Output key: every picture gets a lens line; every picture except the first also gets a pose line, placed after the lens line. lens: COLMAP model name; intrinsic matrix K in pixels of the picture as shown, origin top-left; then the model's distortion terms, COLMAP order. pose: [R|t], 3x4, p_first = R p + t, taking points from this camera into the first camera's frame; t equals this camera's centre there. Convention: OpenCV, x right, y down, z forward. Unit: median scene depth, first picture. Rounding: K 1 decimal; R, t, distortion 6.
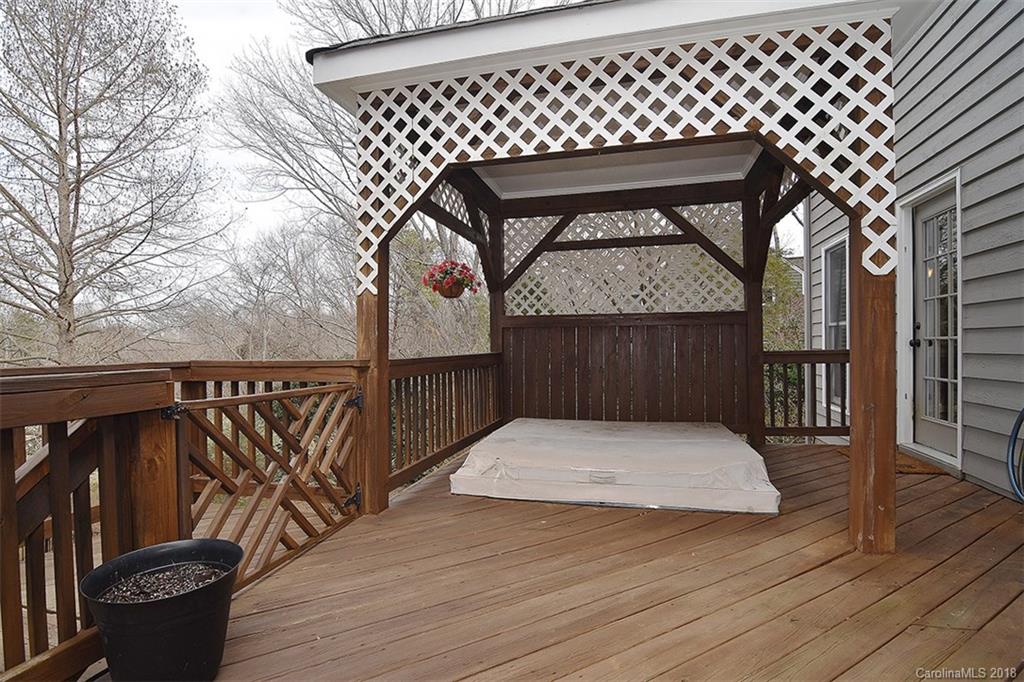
lens RADIAL K [[497.7, 0, 516.9], [0, 497.7, 349.2], [0, 0, 1]] dist [0.001242, -0.014859]
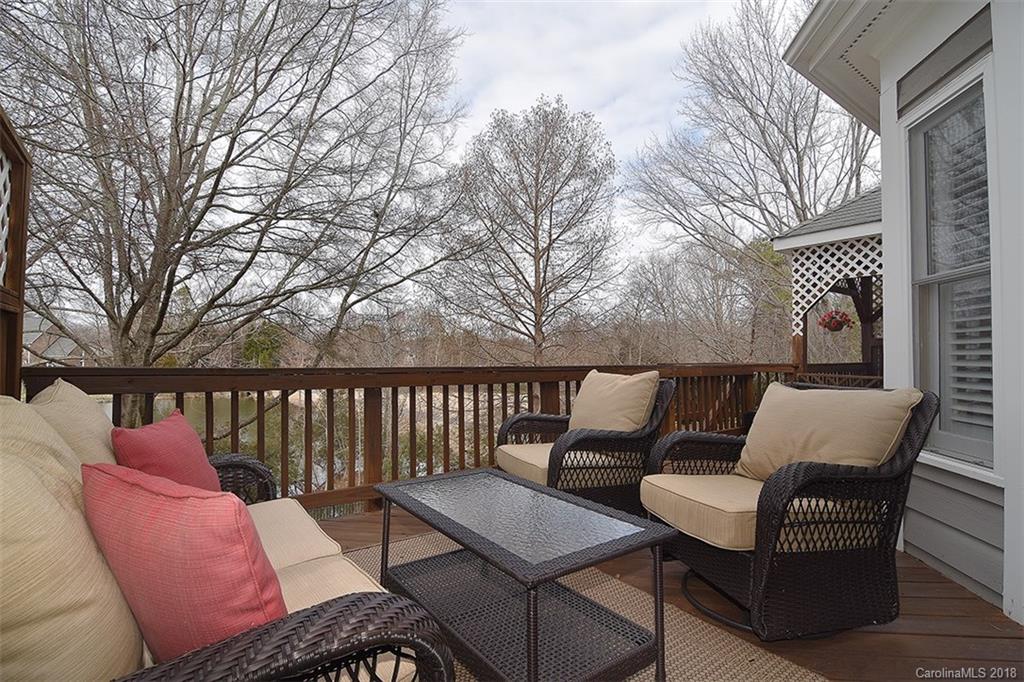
lens RADIAL K [[497.7, 0, 516.9], [0, 497.7, 349.2], [0, 0, 1]] dist [0.001242, -0.014859]
pose [[0.787585, -0.004705, -0.616188, 0.099638], [-0.007085, 0.999836, -0.016690, 0.001462], [0.616165, 0.017510, 0.787422, -1.658302]]
